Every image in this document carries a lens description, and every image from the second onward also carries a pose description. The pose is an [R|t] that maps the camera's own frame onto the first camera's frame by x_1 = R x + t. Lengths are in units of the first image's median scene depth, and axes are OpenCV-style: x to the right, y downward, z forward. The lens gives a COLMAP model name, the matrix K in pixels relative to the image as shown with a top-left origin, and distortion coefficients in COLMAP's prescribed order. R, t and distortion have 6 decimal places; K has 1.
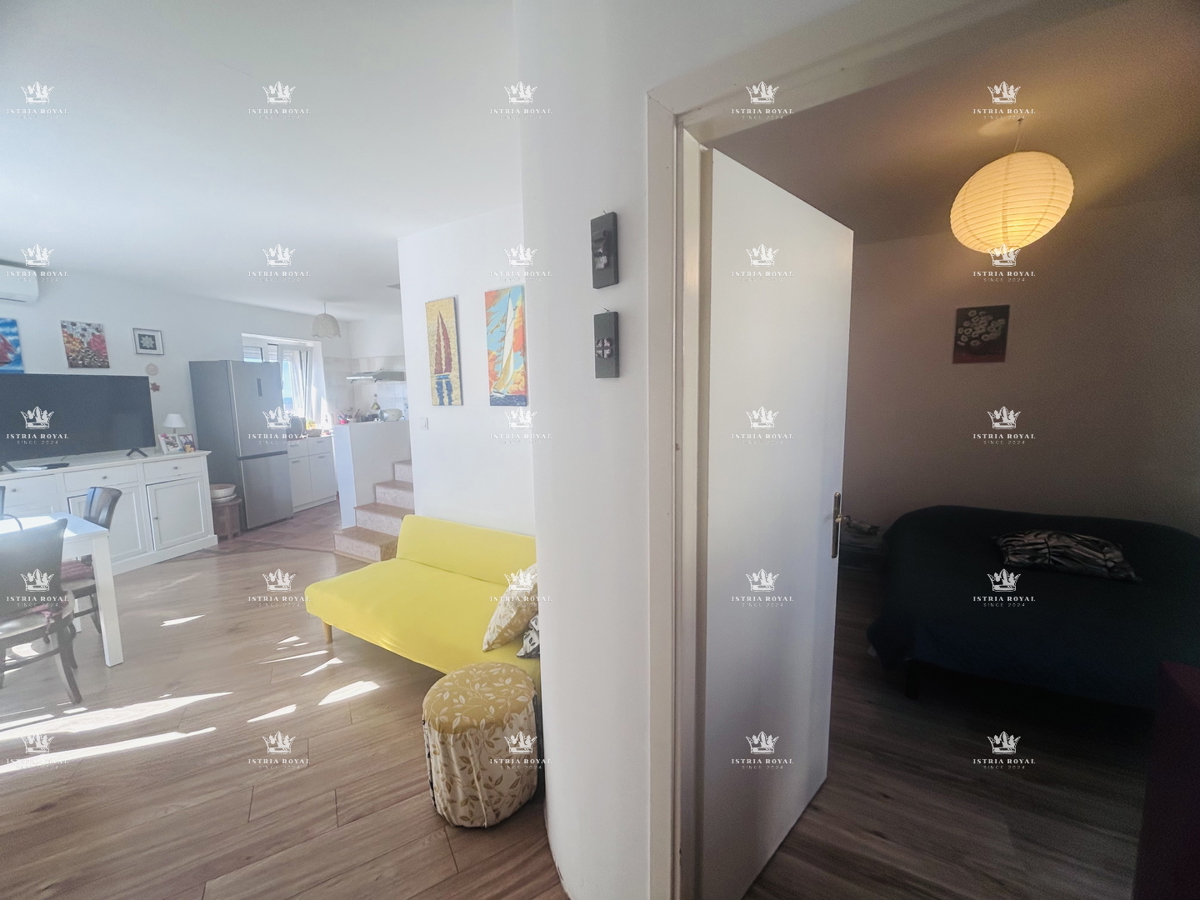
lens RADIAL K [[481.9, 0, 600.7], [0, 481.9, 454.7], [0, 0, 1]] dist [-0.002210, 0.001006]
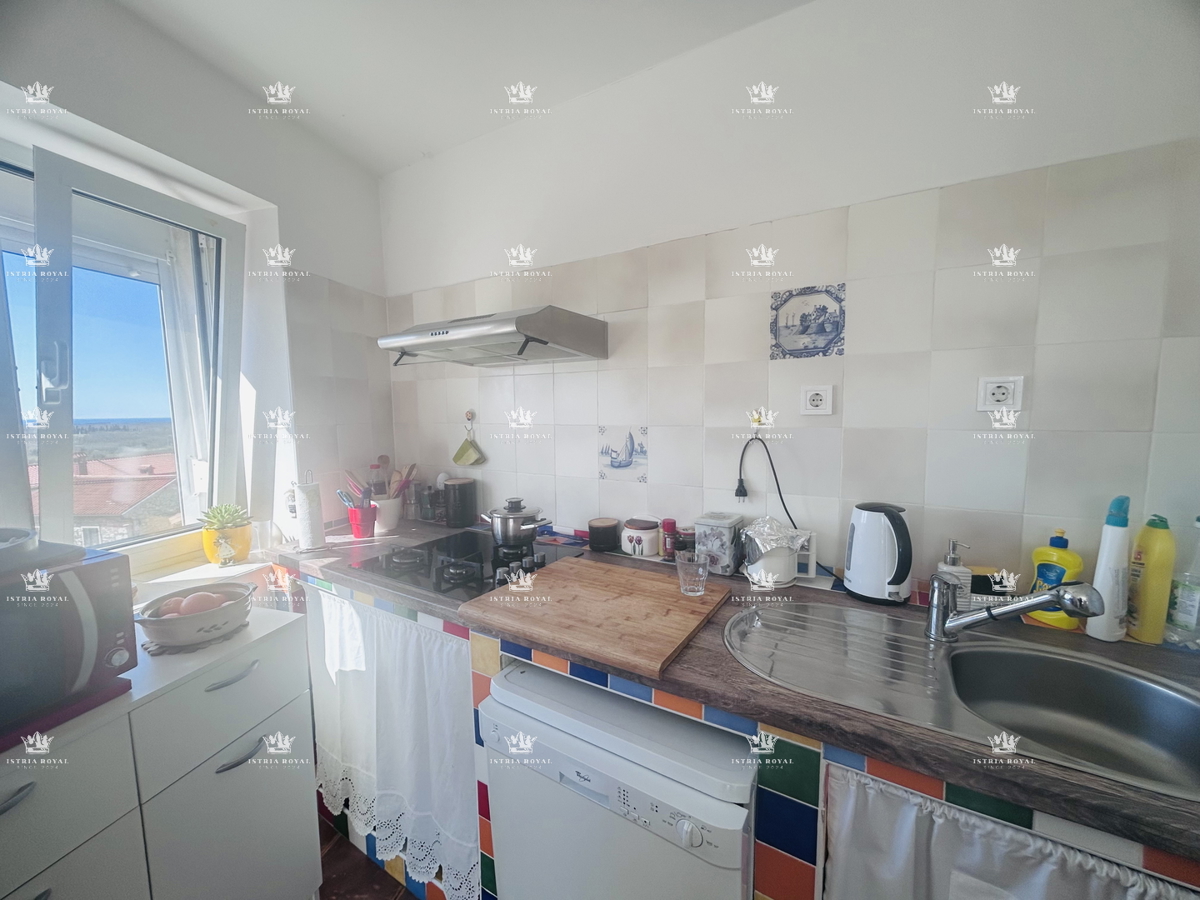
lens RADIAL K [[481.9, 0, 598.5], [0, 481.9, 453.9], [0, 0, 1]] dist [-0.002210, 0.001006]
pose [[0.999992, -0.000192, -0.003977, -0.722568], [0.000044, 0.999300, -0.037408, -0.166247], [0.003981, 0.037407, 0.999292, 1.325389]]
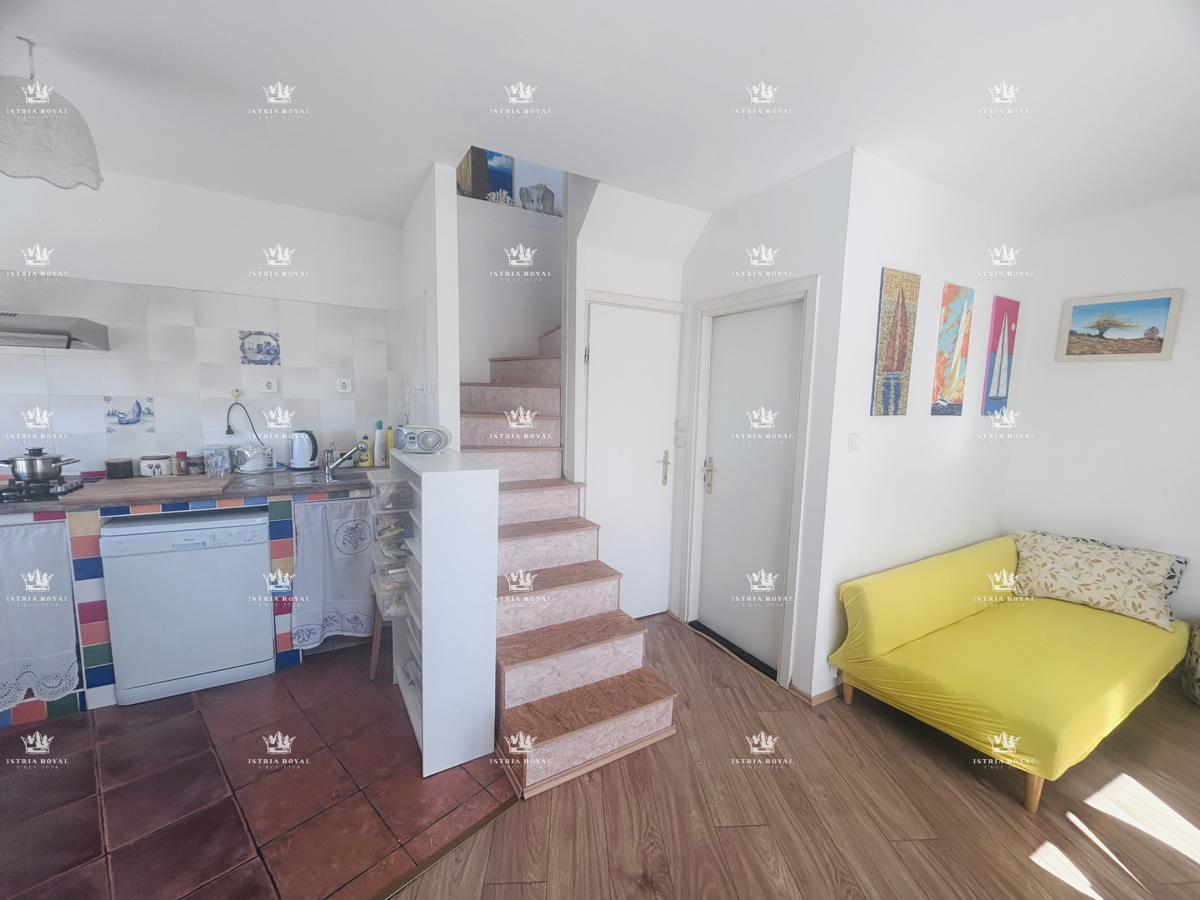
lens RADIAL K [[481.9, 0, 599.5], [0, 481.9, 452.9], [0, 0, 1]] dist [-0.002210, 0.001006]
pose [[0.468459, -0.077978, 0.880037, -0.990637], [0.091739, 0.995006, 0.039331, -0.096446], [-0.878709, 0.062309, 0.473273, 0.876903]]
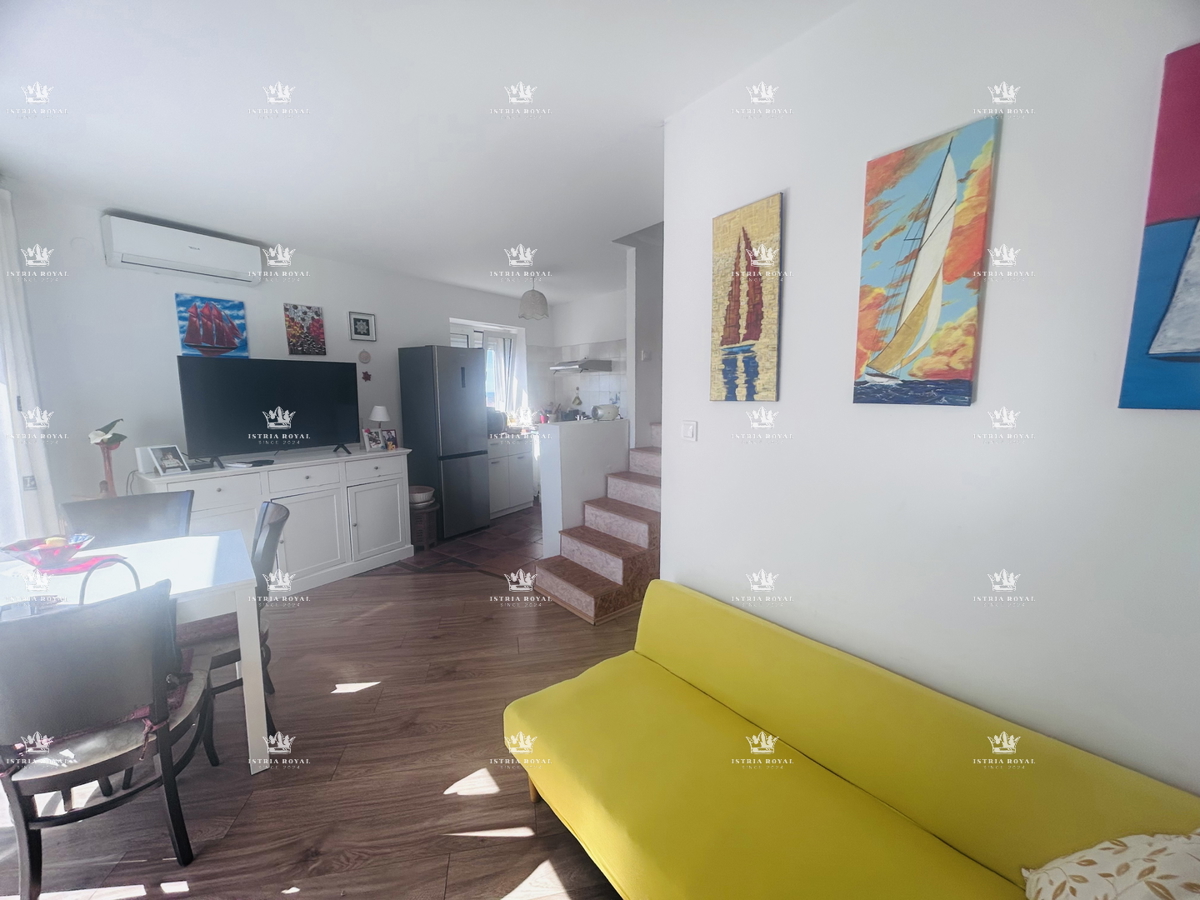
lens RADIAL K [[481.9, 0, 602.0], [0, 481.9, 453.0], [0, 0, 1]] dist [-0.002210, 0.001006]
pose [[0.941440, 0.050764, -0.333338, -0.237648], [-0.049848, 0.998693, 0.011305, -0.034130], [0.333476, 0.005974, 0.942740, 0.355893]]
